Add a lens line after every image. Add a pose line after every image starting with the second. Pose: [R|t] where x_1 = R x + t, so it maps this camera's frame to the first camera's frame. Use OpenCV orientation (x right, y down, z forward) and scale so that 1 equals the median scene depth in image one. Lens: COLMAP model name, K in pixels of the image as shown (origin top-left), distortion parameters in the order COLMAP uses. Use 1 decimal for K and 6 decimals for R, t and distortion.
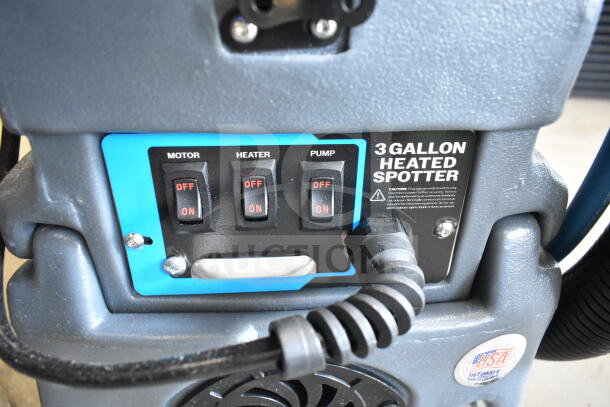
lens RADIAL K [[471.5, 0, 304.3], [0, 471.5, 203.4], [0, 0, 1]] dist [0.006484, 0.013008]
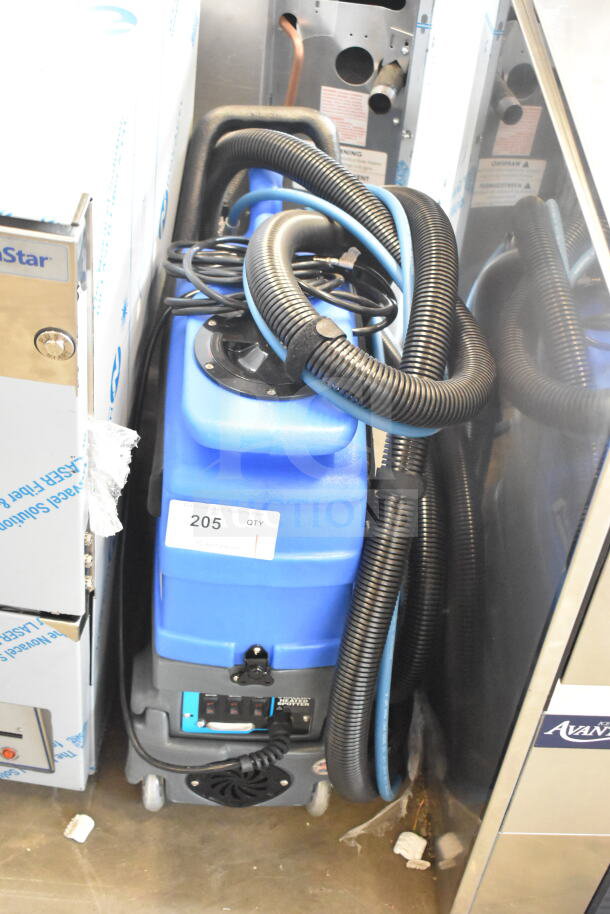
lens RADIAL K [[1295.6, 0, 305.1], [0, 1295.6, 456.9], [0, 0, 1]] dist [0.009835, 0.000000]
pose [[0.996283, 0.081537, 0.027791, -0.020209], [-0.085313, 0.978602, 0.187245, -2.853334], [-0.011929, -0.188920, 0.981920, -6.069314]]
